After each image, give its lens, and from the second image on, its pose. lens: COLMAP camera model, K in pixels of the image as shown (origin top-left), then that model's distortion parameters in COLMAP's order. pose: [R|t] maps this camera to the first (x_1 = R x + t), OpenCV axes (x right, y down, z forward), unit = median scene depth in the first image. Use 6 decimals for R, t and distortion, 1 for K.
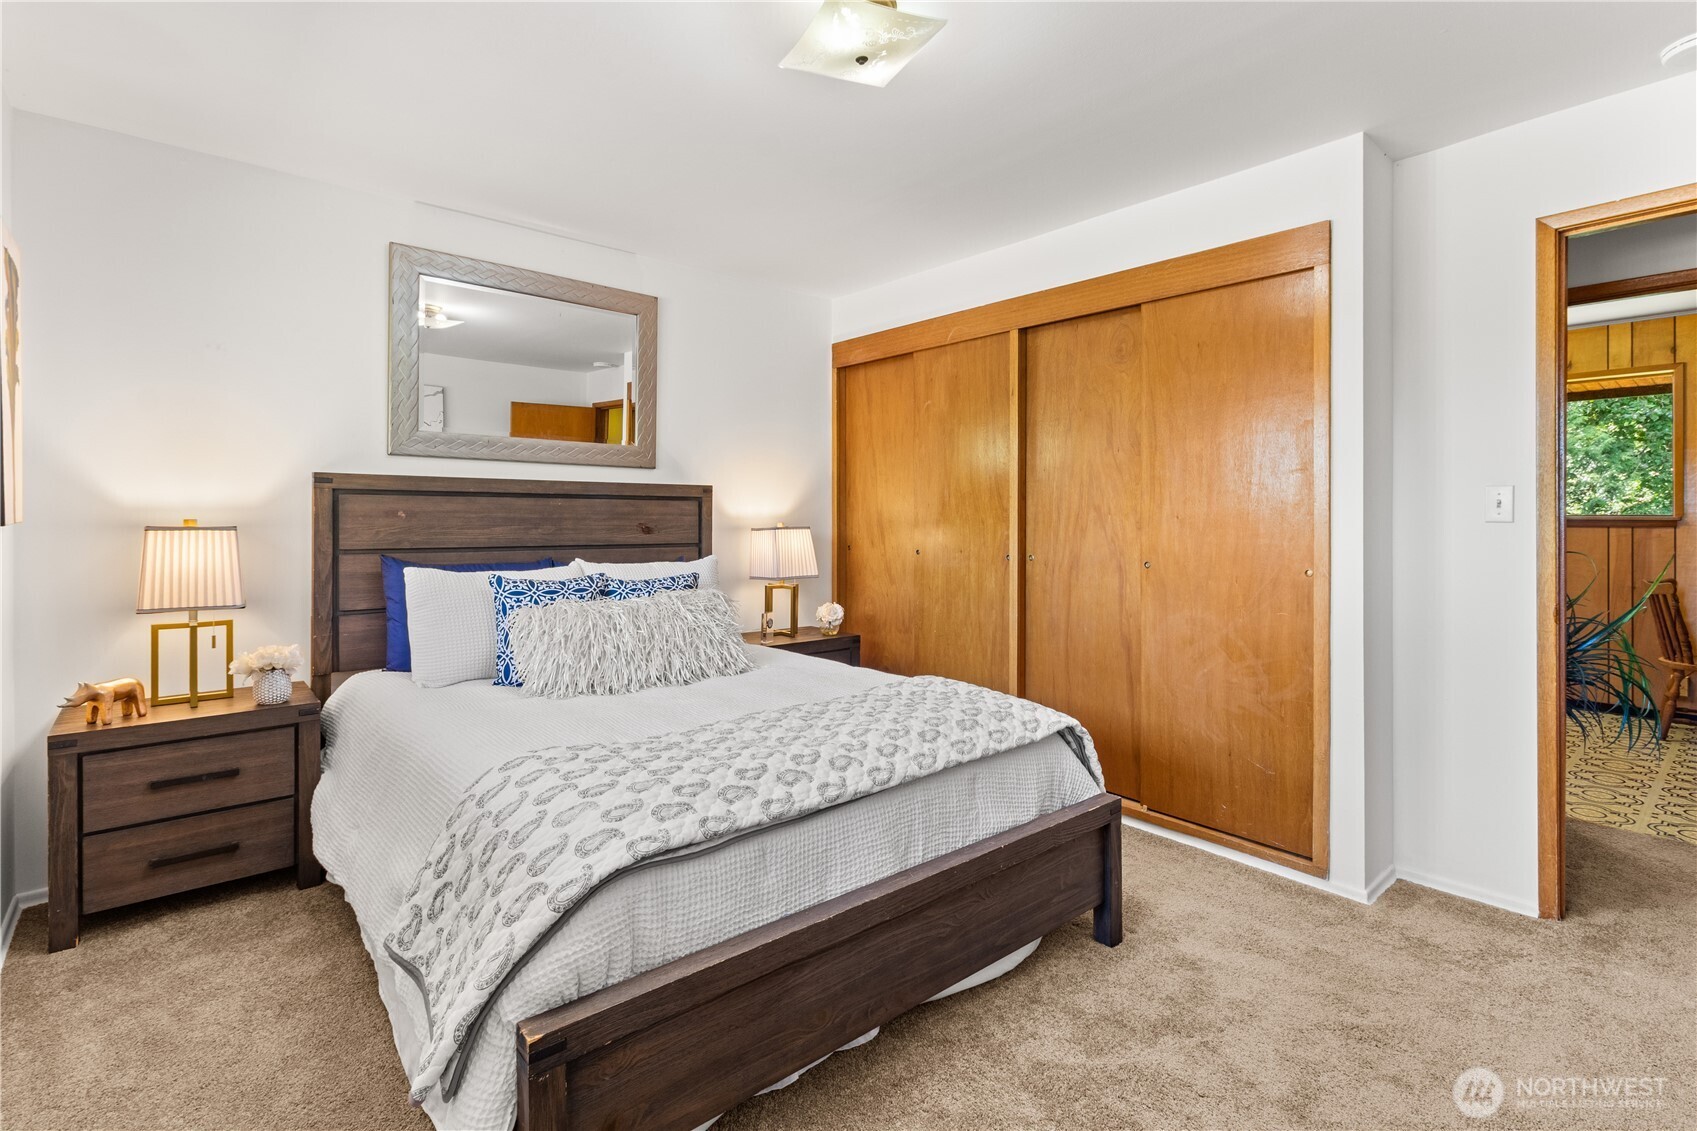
lens RADIAL K [[800.0, 0, 849.6], [0, 800.0, 509.2], [0, 0, 1]] dist [0.003238, 0.000383]
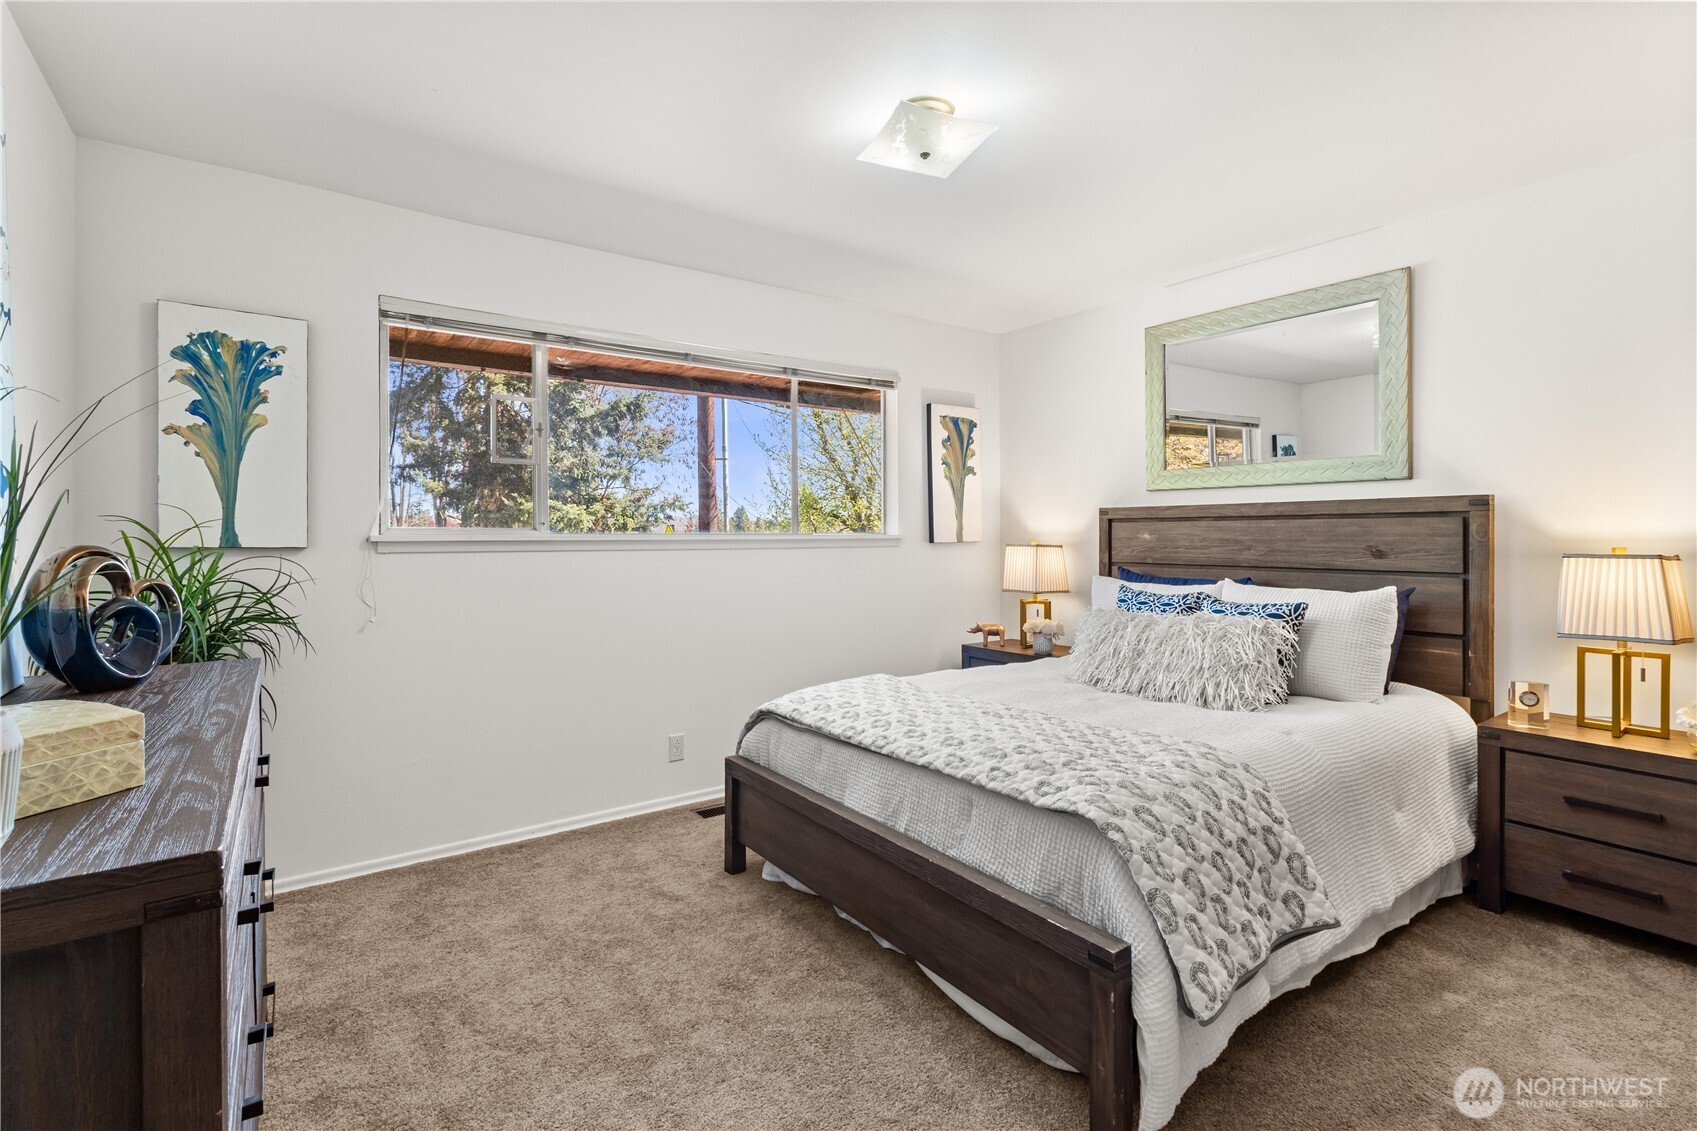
lens RADIAL K [[765.3, 0, 848.5], [0, 765.3, 565.5], [0, 0, 1]] dist [-0.024725, -0.000046]
pose [[-0.070142, 0.029202, -0.997110, 0.597933], [0.006339, 0.999564, 0.028828, 0.012290], [0.997517, -0.004298, -0.070296, 0.507613]]
